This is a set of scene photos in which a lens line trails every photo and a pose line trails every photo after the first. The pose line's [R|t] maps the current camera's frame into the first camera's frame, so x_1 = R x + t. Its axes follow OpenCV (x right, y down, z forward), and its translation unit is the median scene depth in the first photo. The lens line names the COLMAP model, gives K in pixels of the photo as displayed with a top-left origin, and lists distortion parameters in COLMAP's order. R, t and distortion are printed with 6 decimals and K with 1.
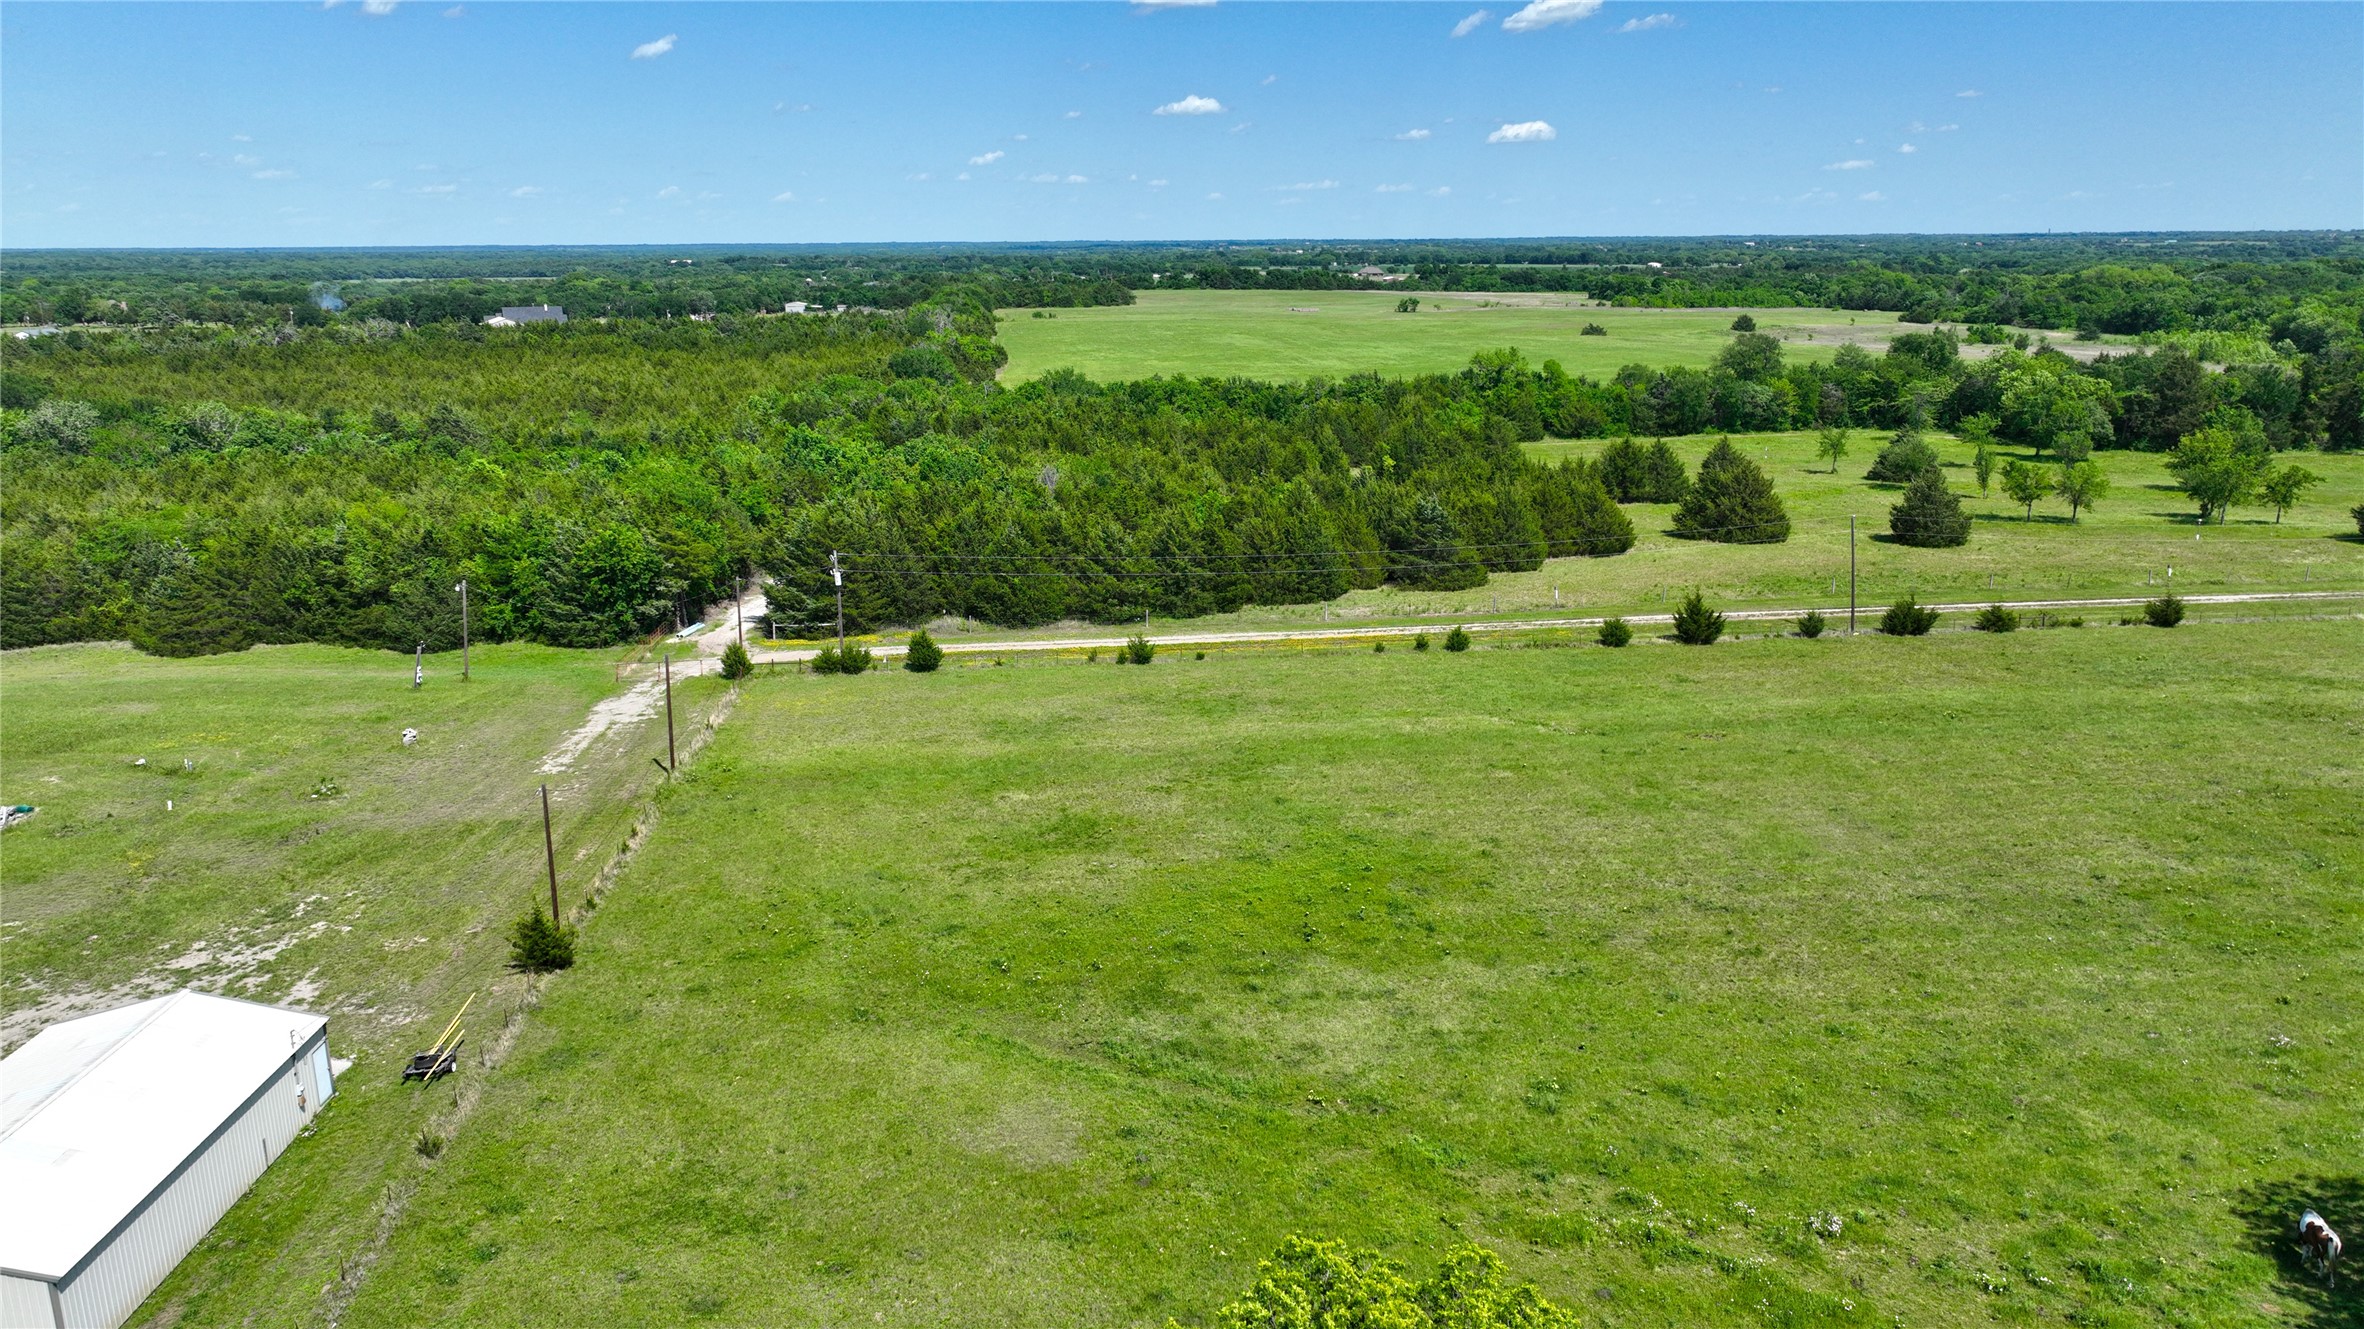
lens RADIAL K [[1661.5, 0, 1185.3], [0, 1661.5, 667.3], [0, 0, 1]] dist [0.003023, 0.011066]
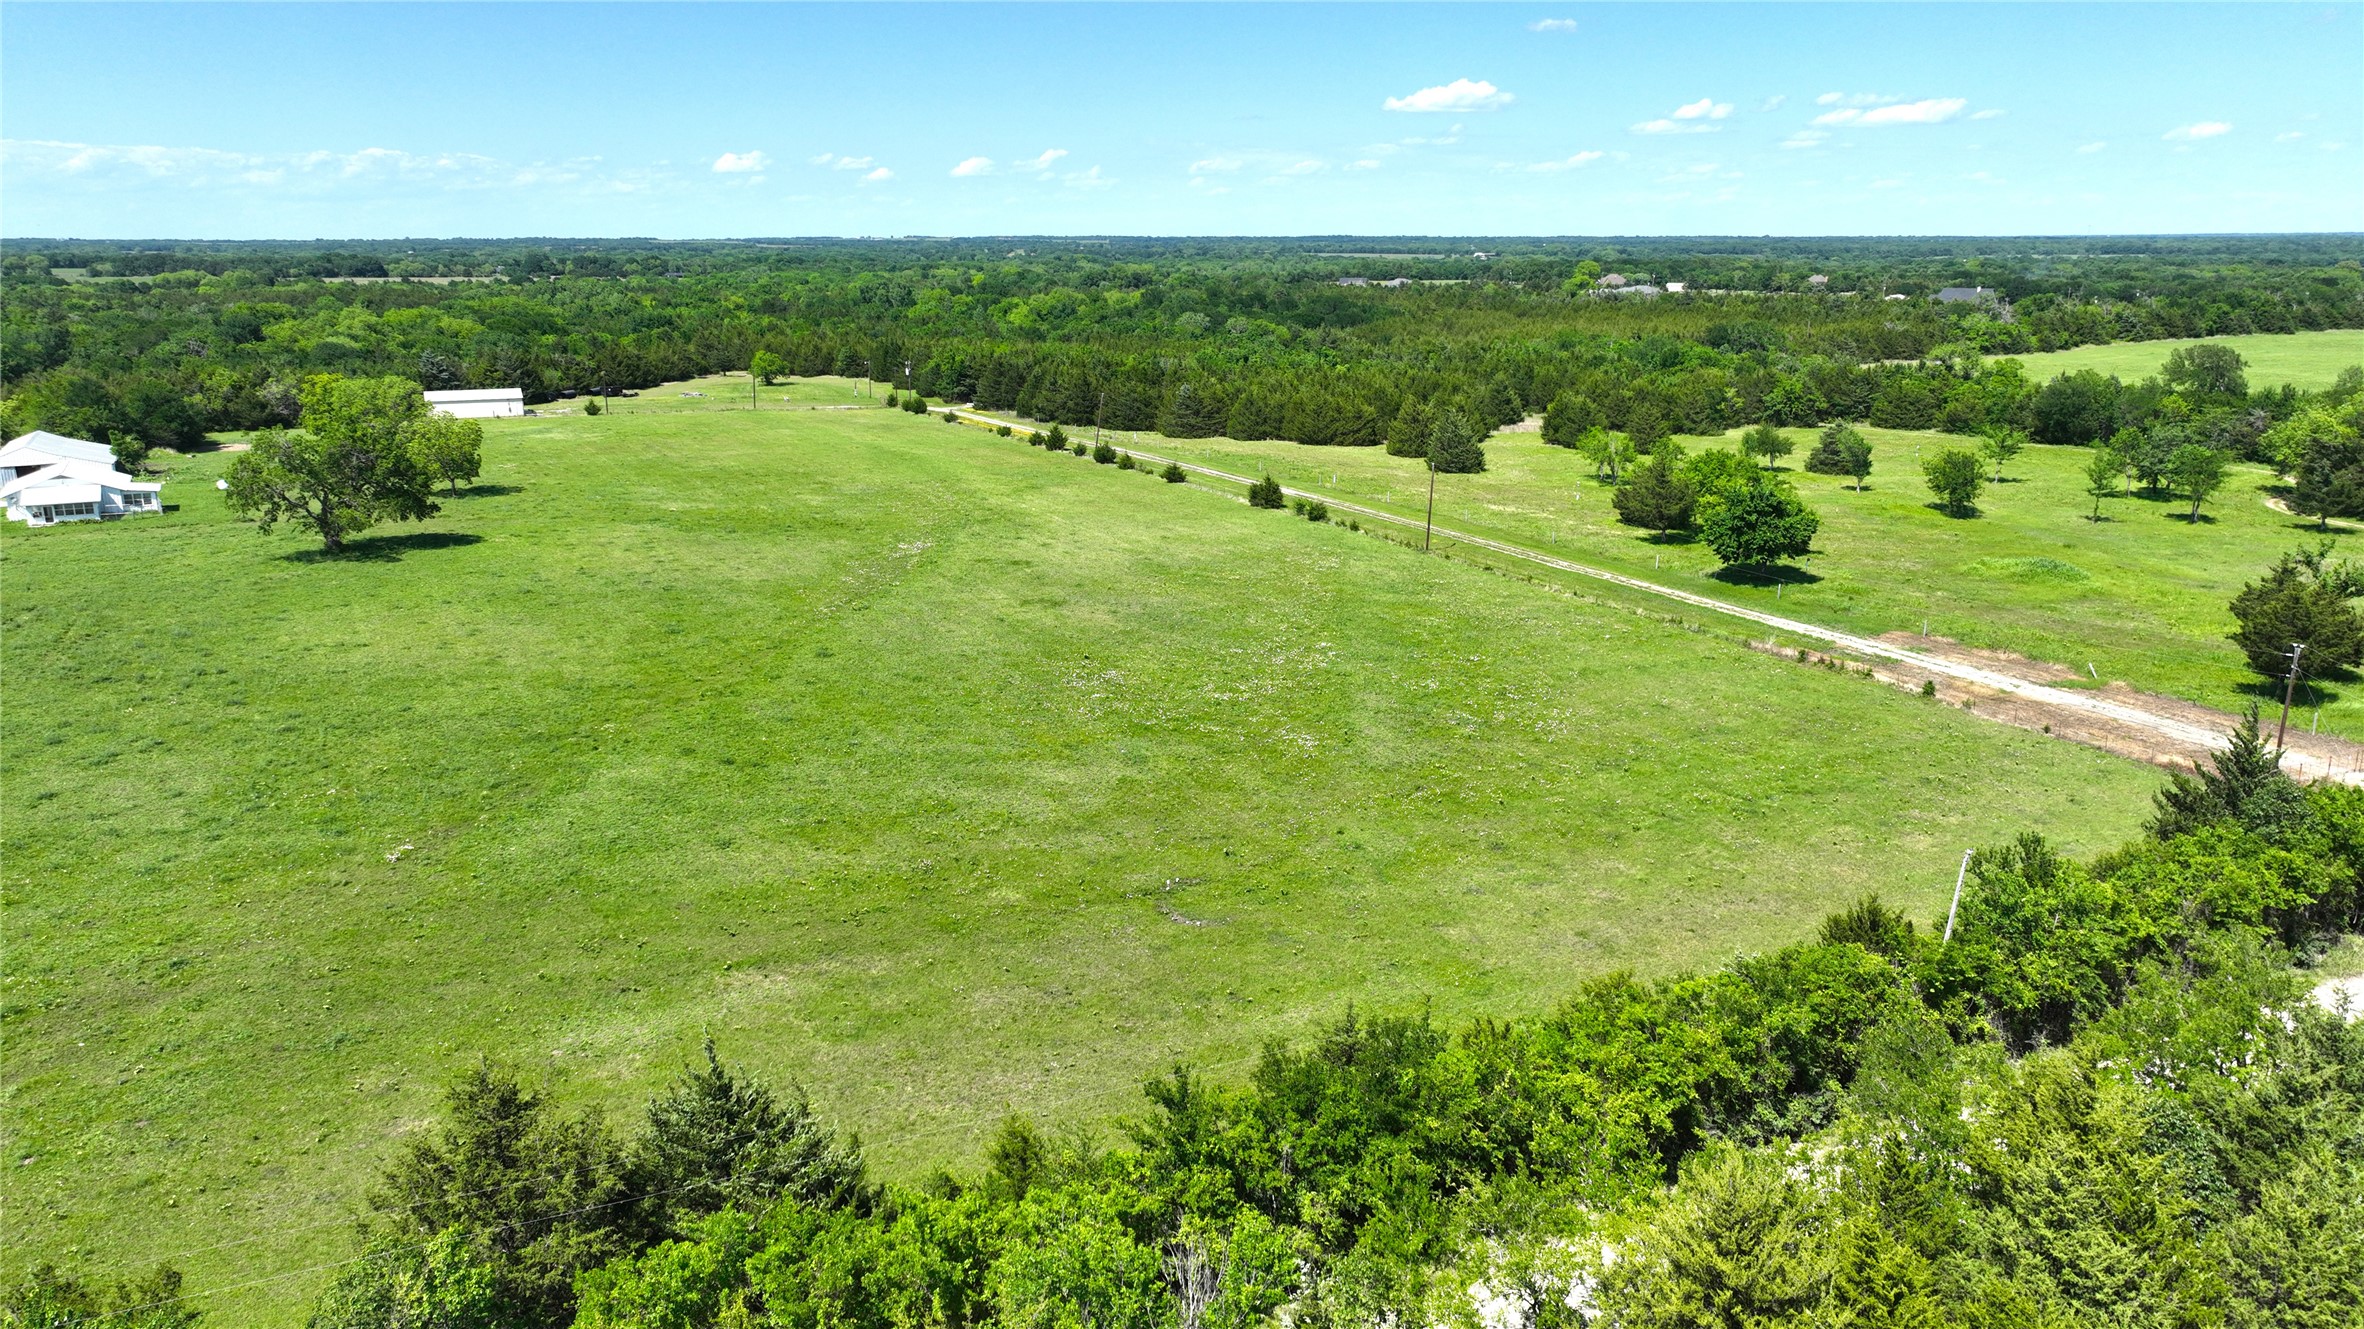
lens RADIAL K [[1661.5, 0, 1196.2], [0, 1661.5, 678.4], [0, 0, 1]] dist [0.003023, 0.011066]
pose [[0.380046, 0.245948, -0.891670, 1.101582], [-0.232293, 0.958485, 0.165370, -0.060487], [0.895324, 0.144280, 0.421400, 0.198313]]
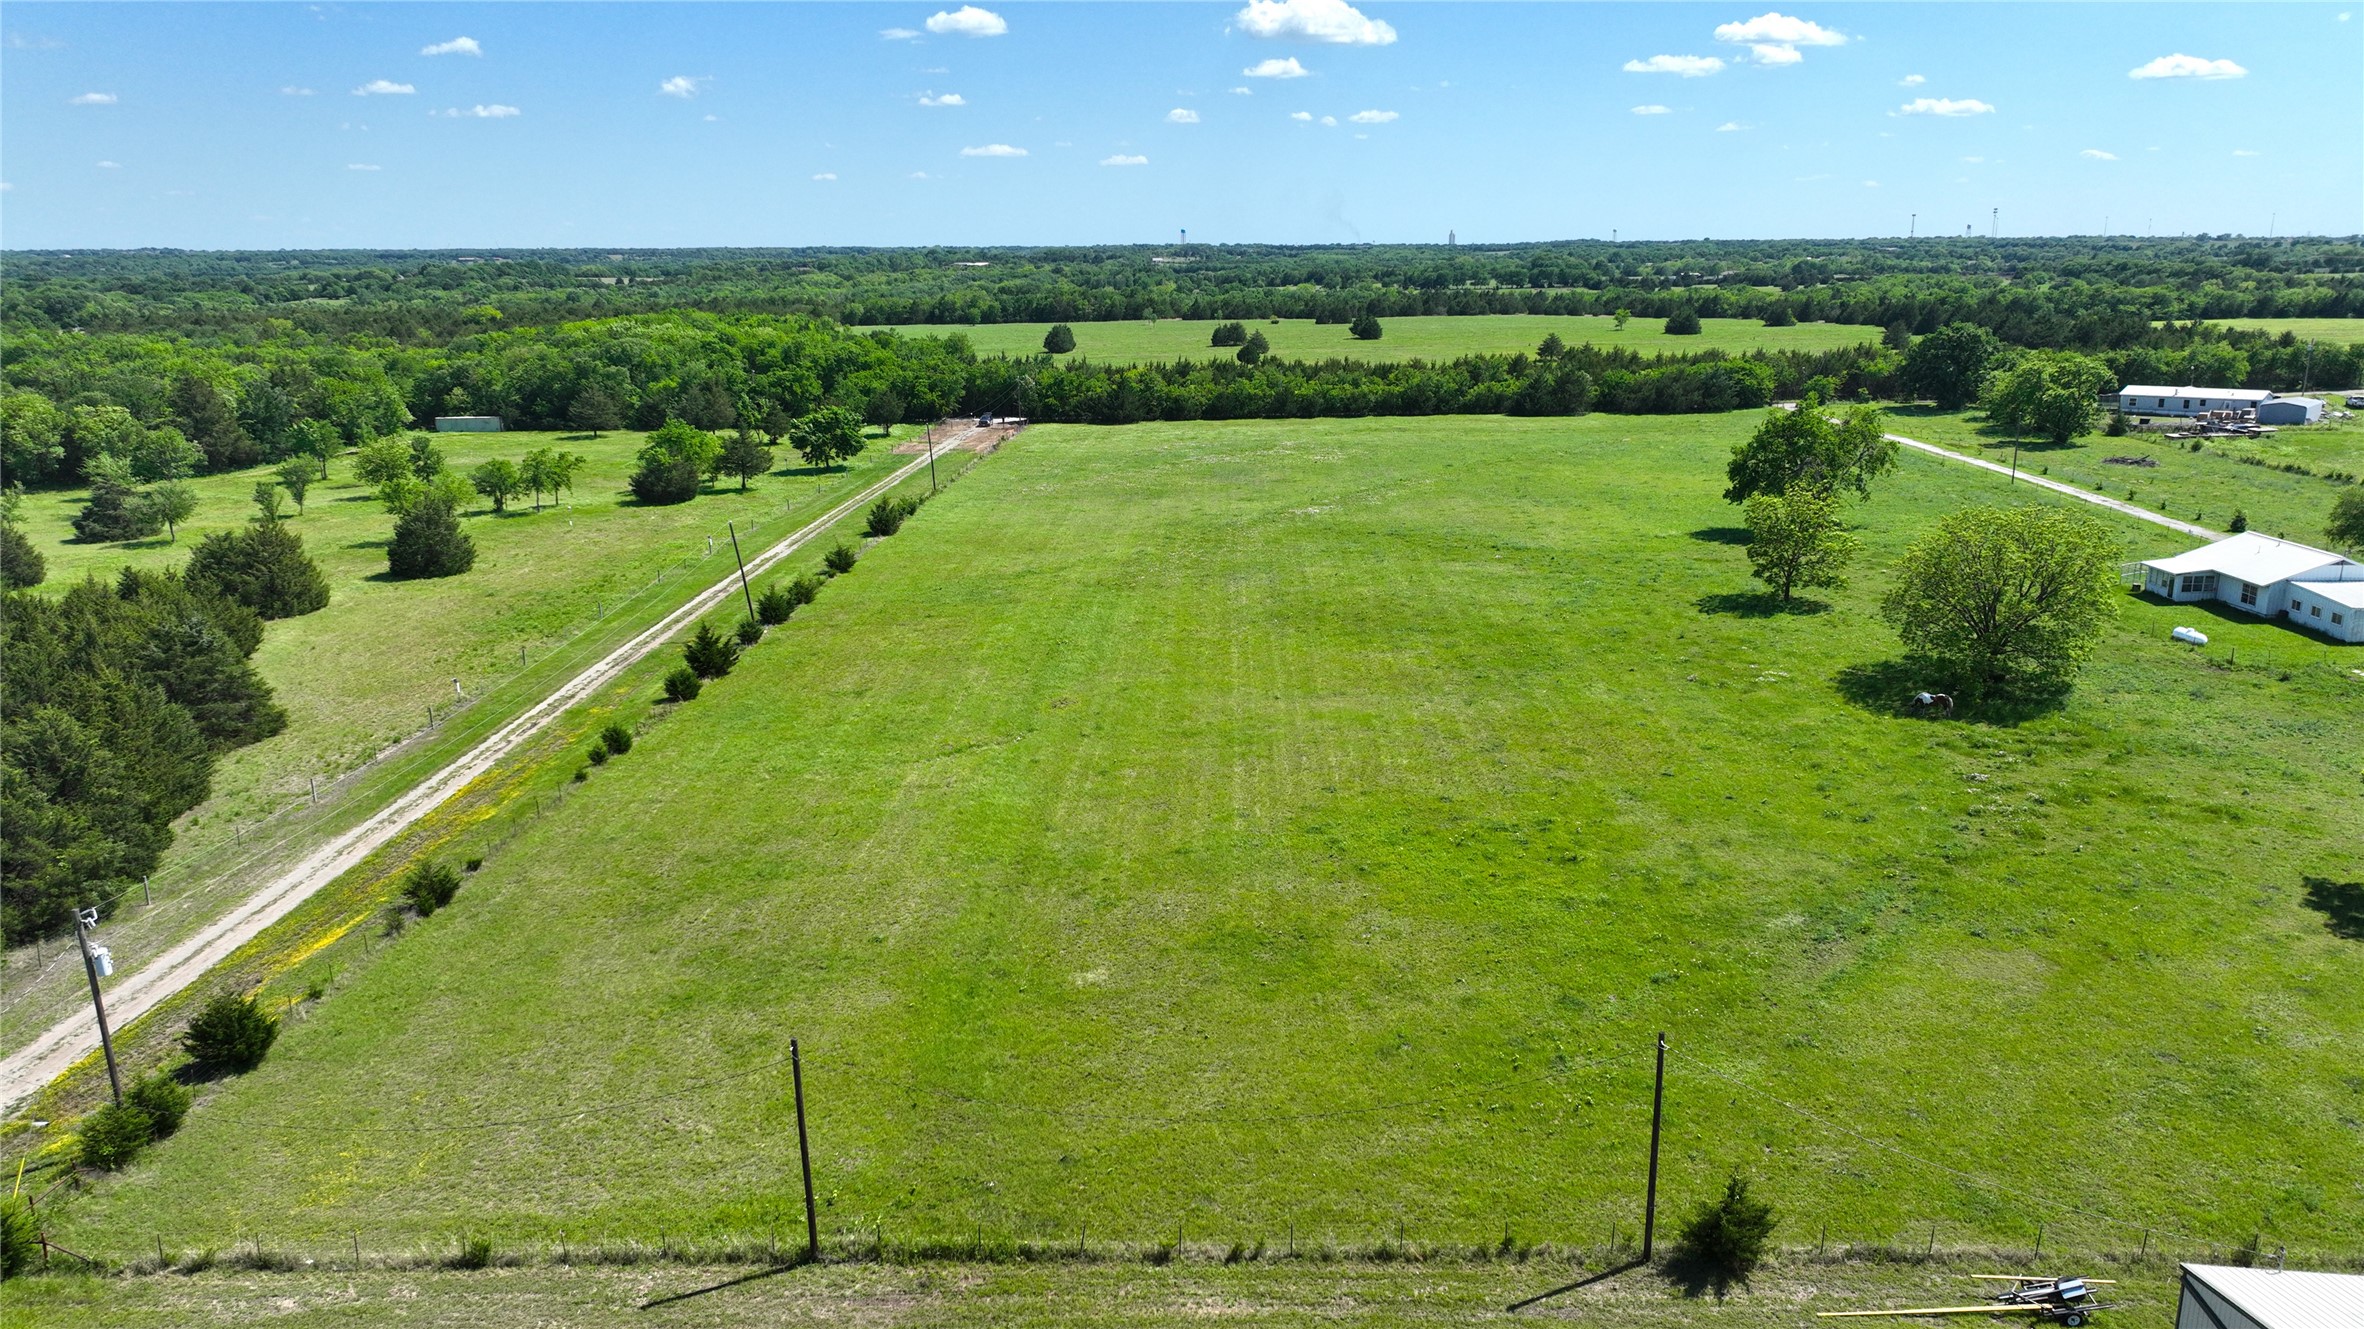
lens RADIAL K [[1661.5, 0, 1187.4], [0, 1661.5, 672.4], [0, 0, 1]] dist [0.003023, 0.011066]
pose [[0.142243, -0.242216, 0.959739, -0.290428], [0.252623, 0.946372, 0.201401, -0.071642], [-0.957052, 0.213804, 0.195804, 0.288590]]
